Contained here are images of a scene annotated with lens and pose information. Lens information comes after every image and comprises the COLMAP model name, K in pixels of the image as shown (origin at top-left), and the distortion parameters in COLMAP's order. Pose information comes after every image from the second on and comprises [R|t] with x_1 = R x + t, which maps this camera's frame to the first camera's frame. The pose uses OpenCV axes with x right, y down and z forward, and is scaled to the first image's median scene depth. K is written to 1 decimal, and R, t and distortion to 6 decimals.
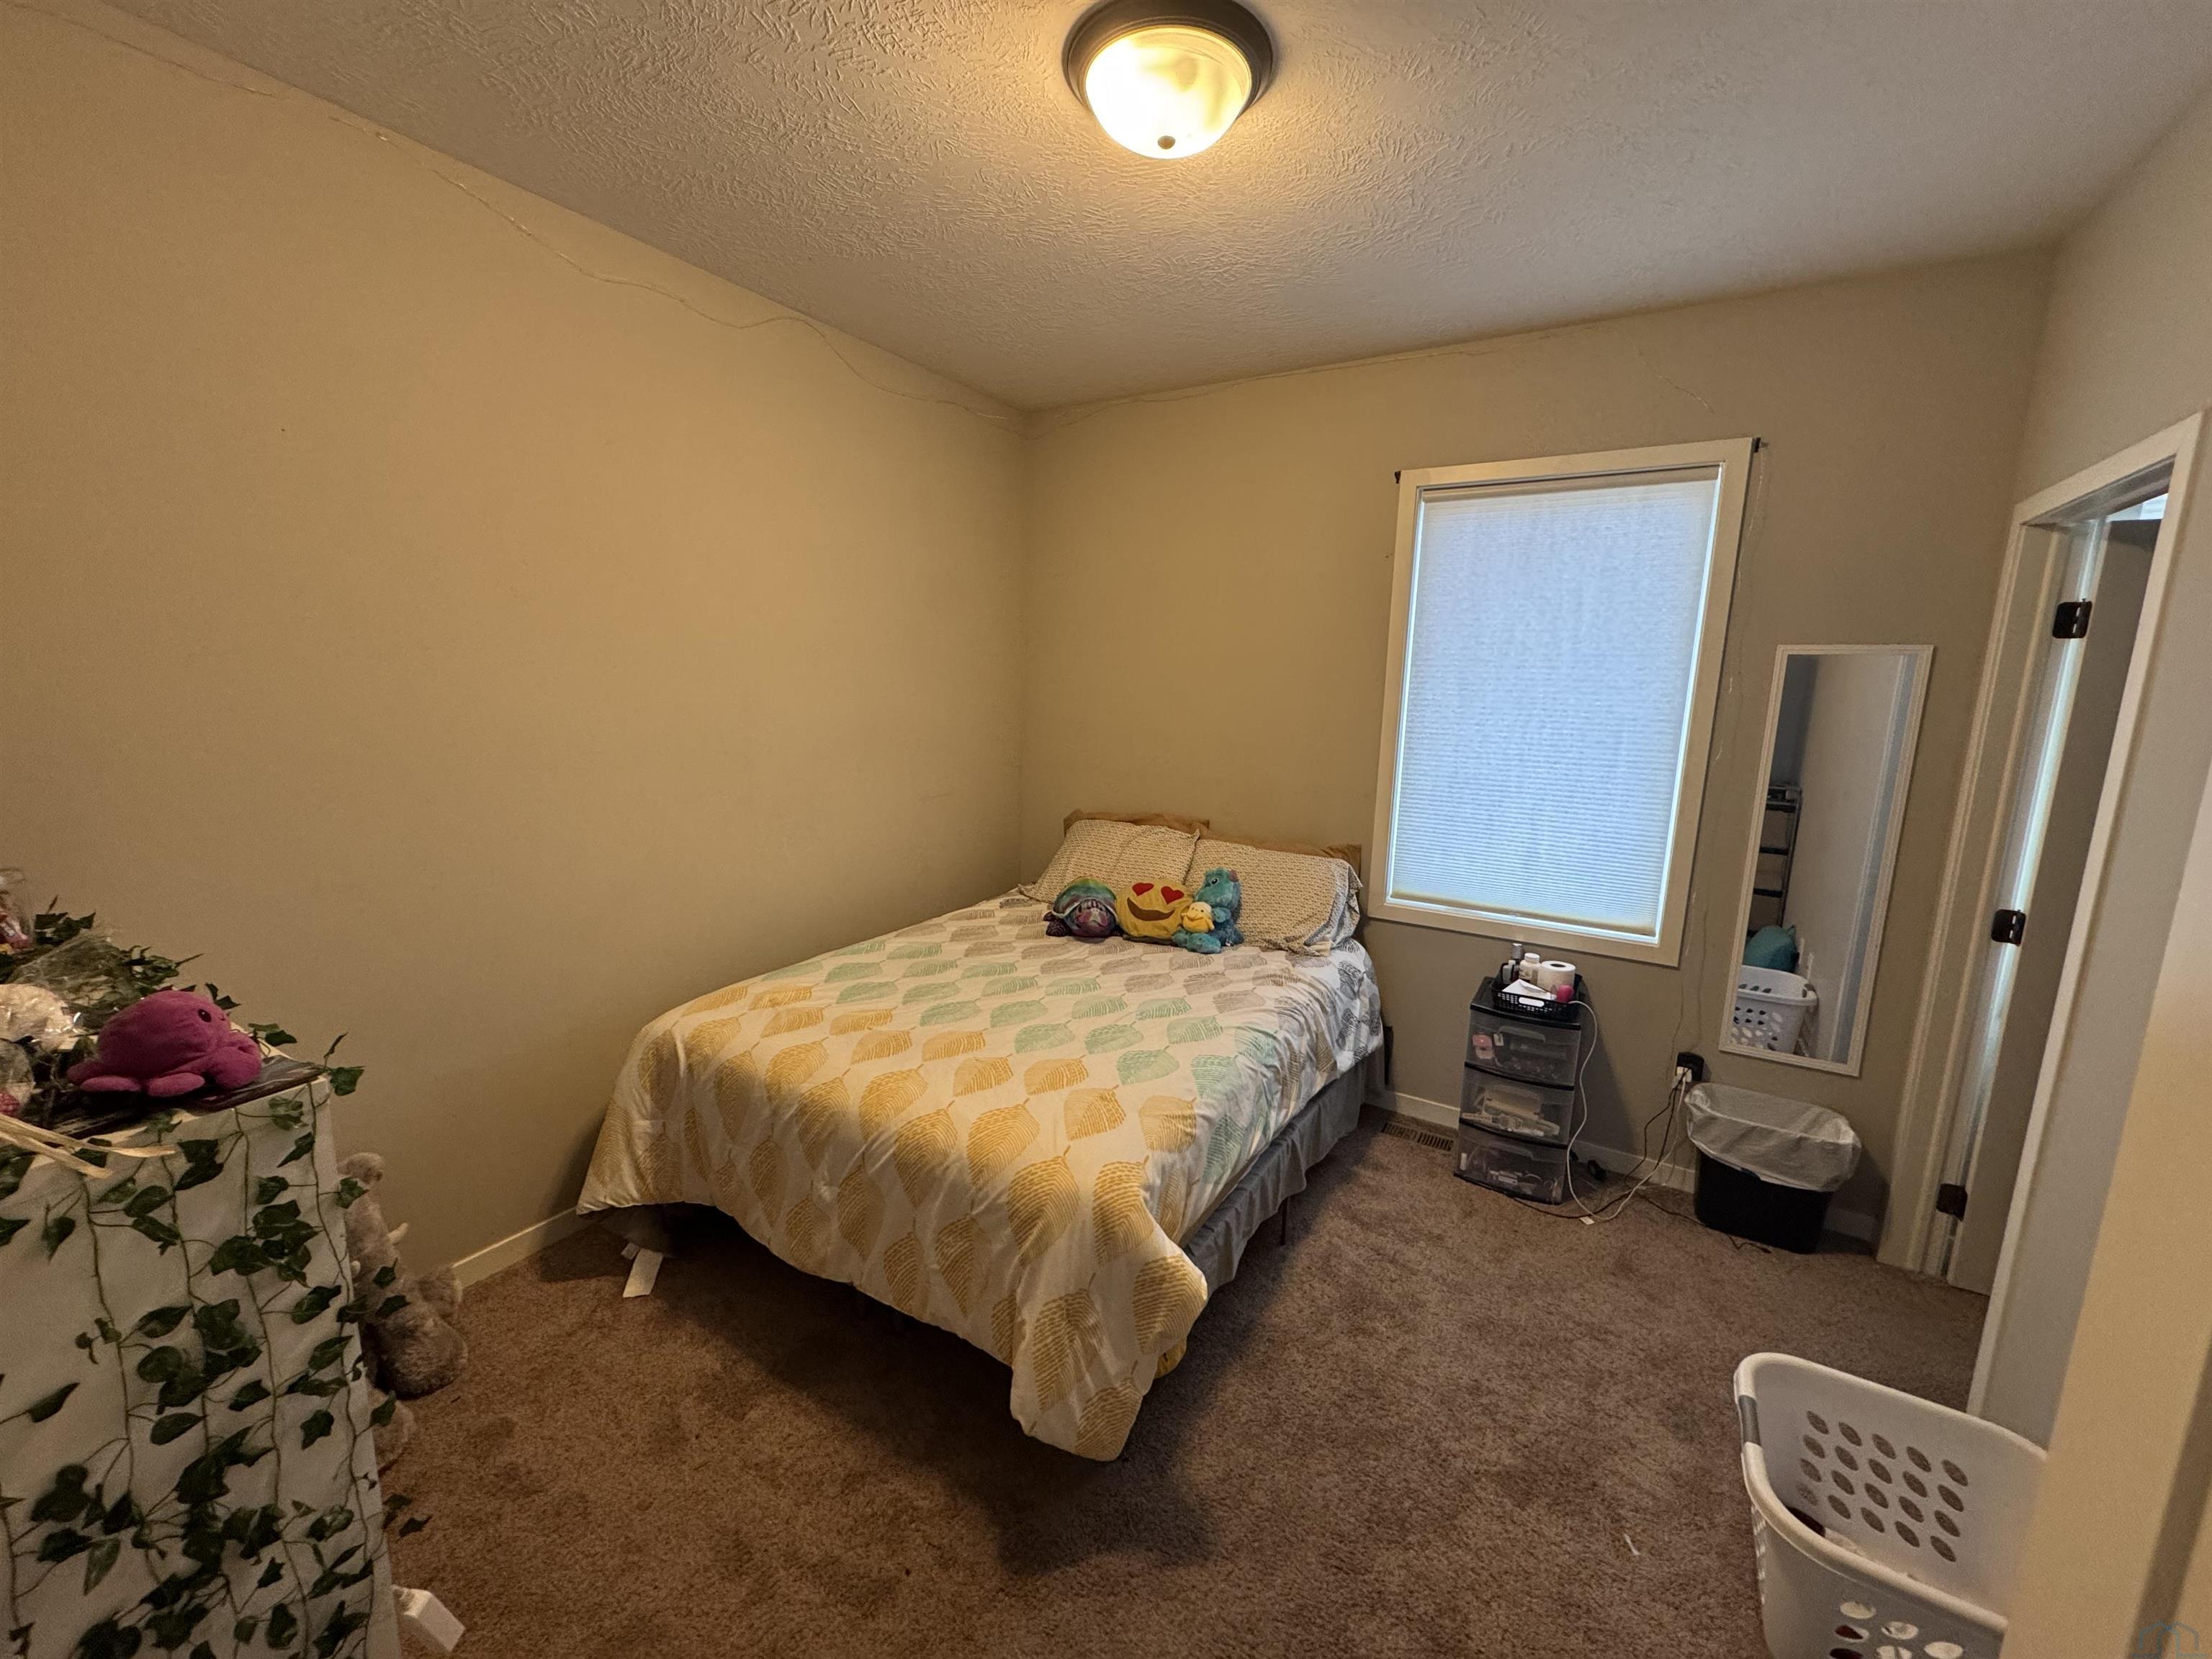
lens RADIAL K [[879.7, 0, 1106.2], [0, 879.7, 824.2], [0, 0, 1]] dist [-0.002225, 0.000210]
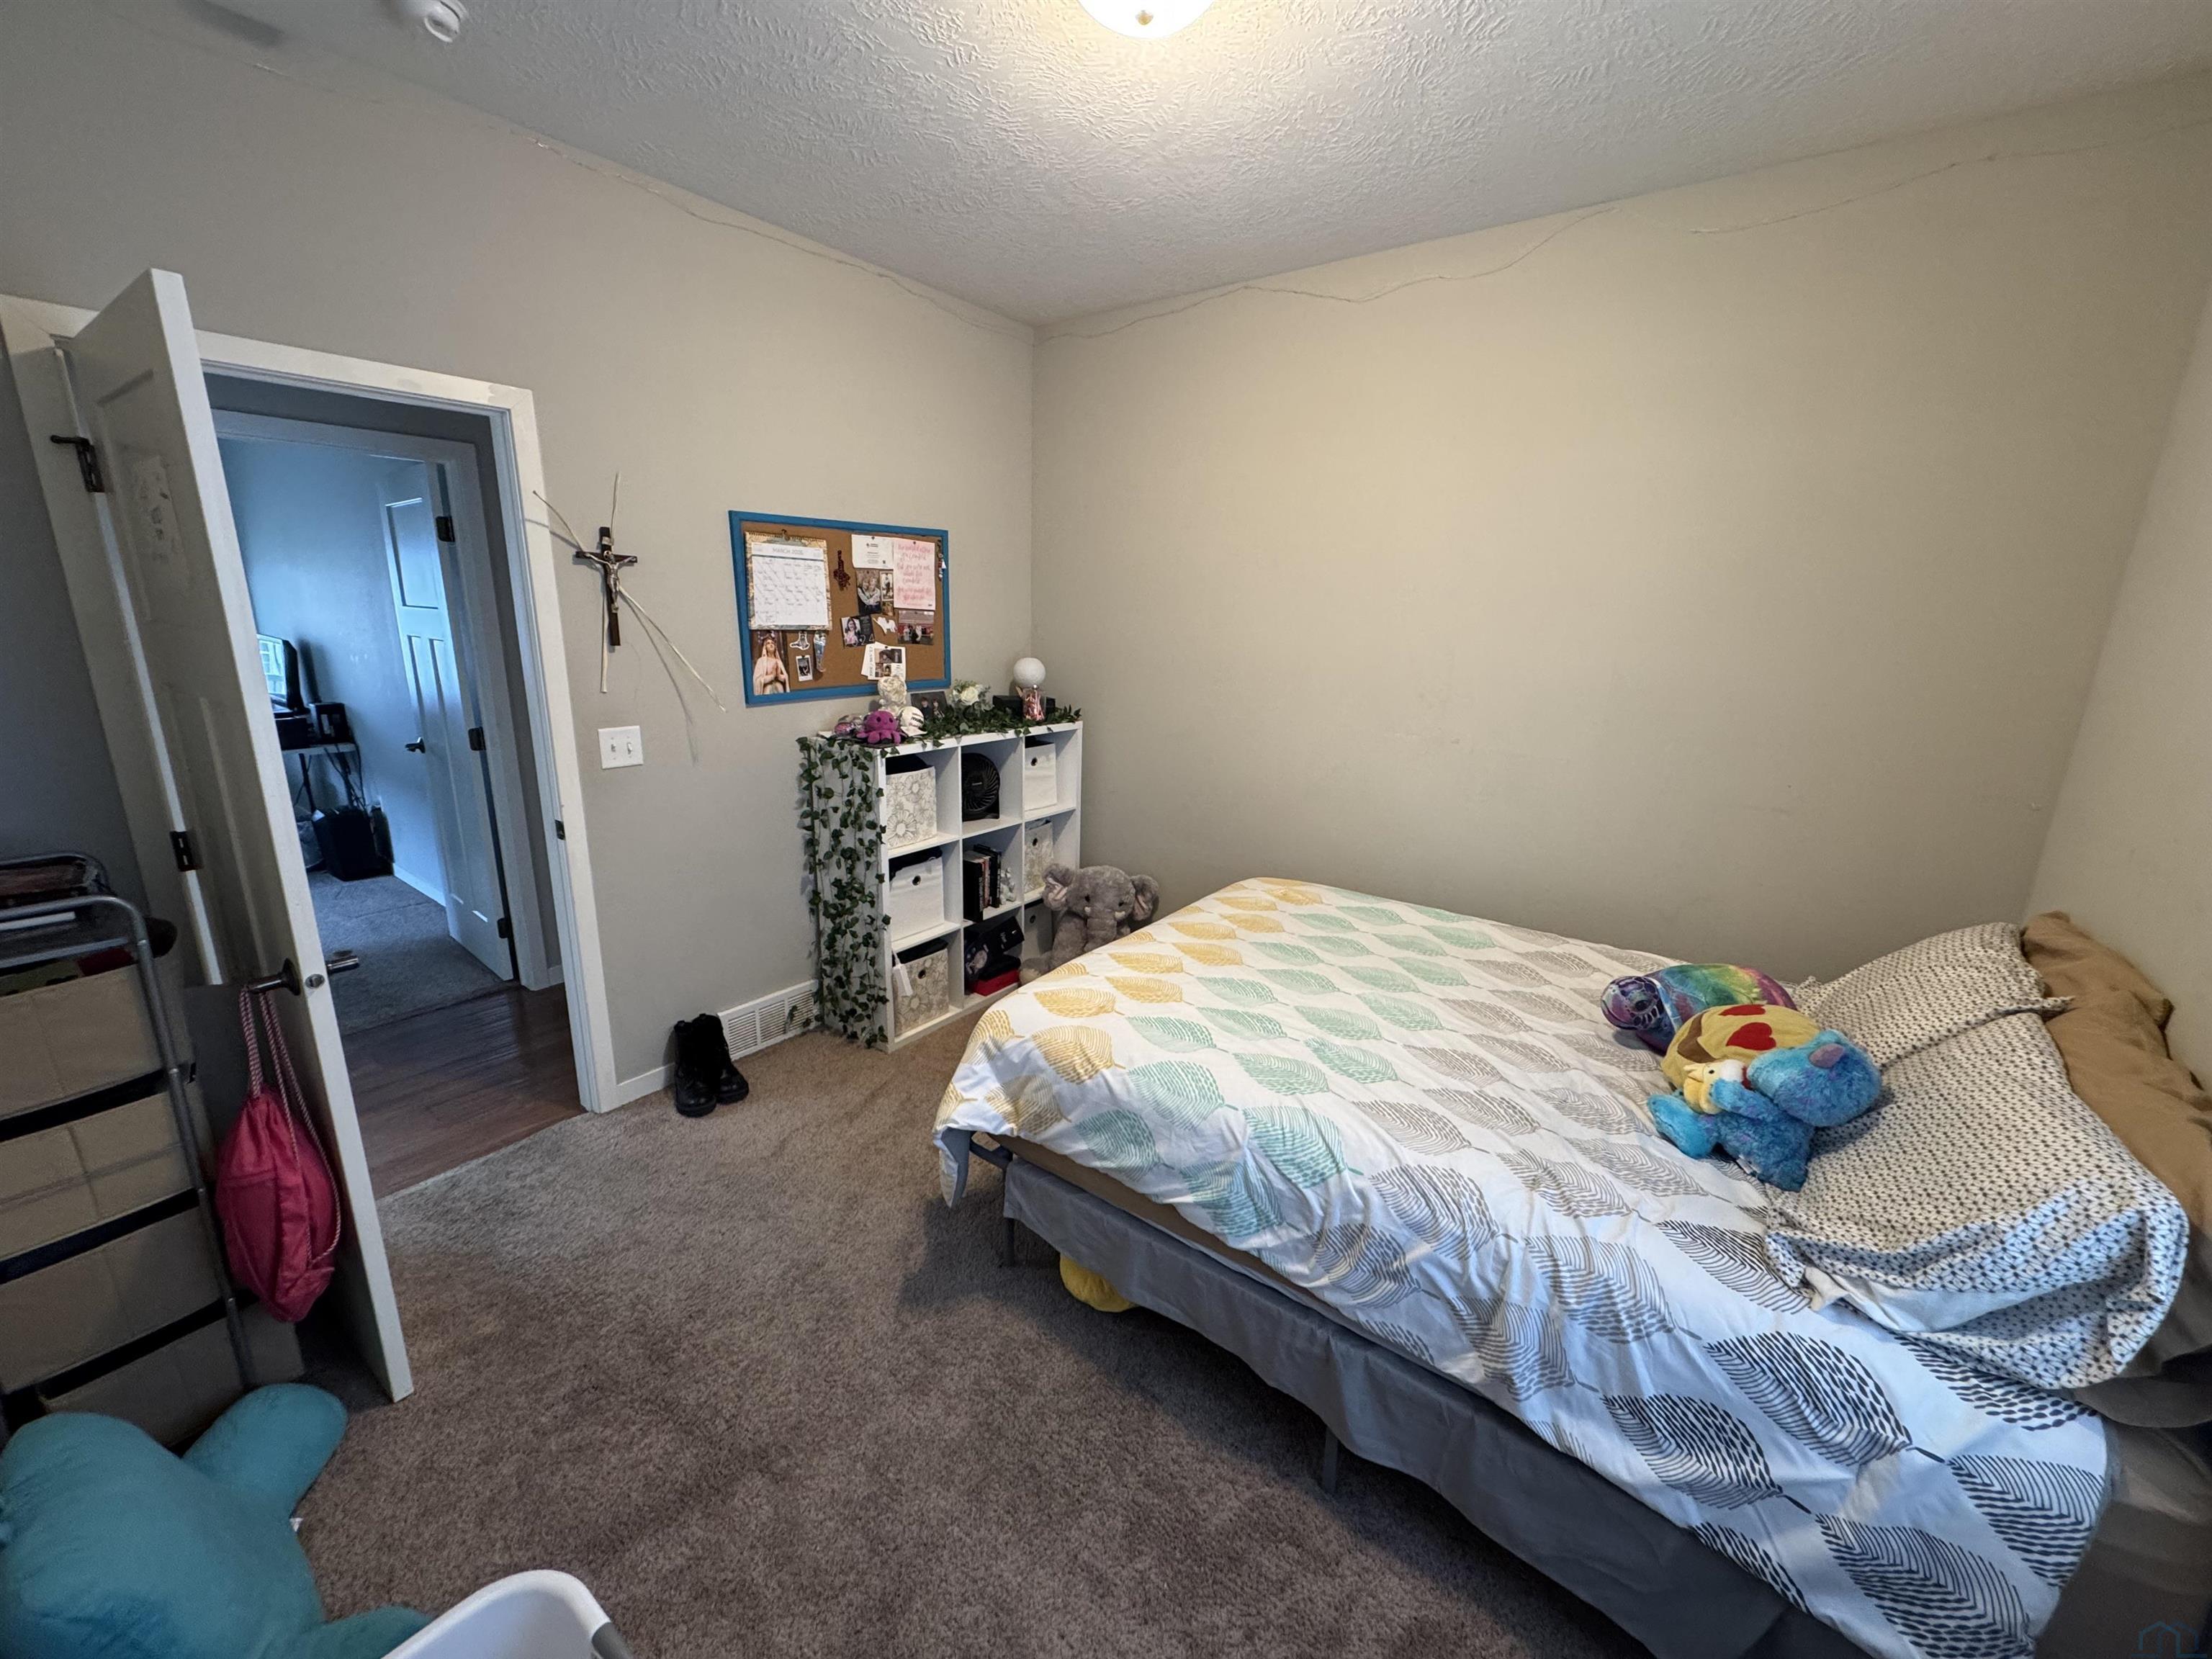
lens RADIAL K [[879.7, 0, 1106.2], [0, 879.7, 824.2], [0, 0, 1]] dist [-0.002225, 0.000210]
pose [[-0.096784, 0.214066, -0.972013, 0.707520], [-0.194099, 0.953788, 0.229379, -0.105157], [0.976196, 0.210866, -0.050761, 0.729083]]
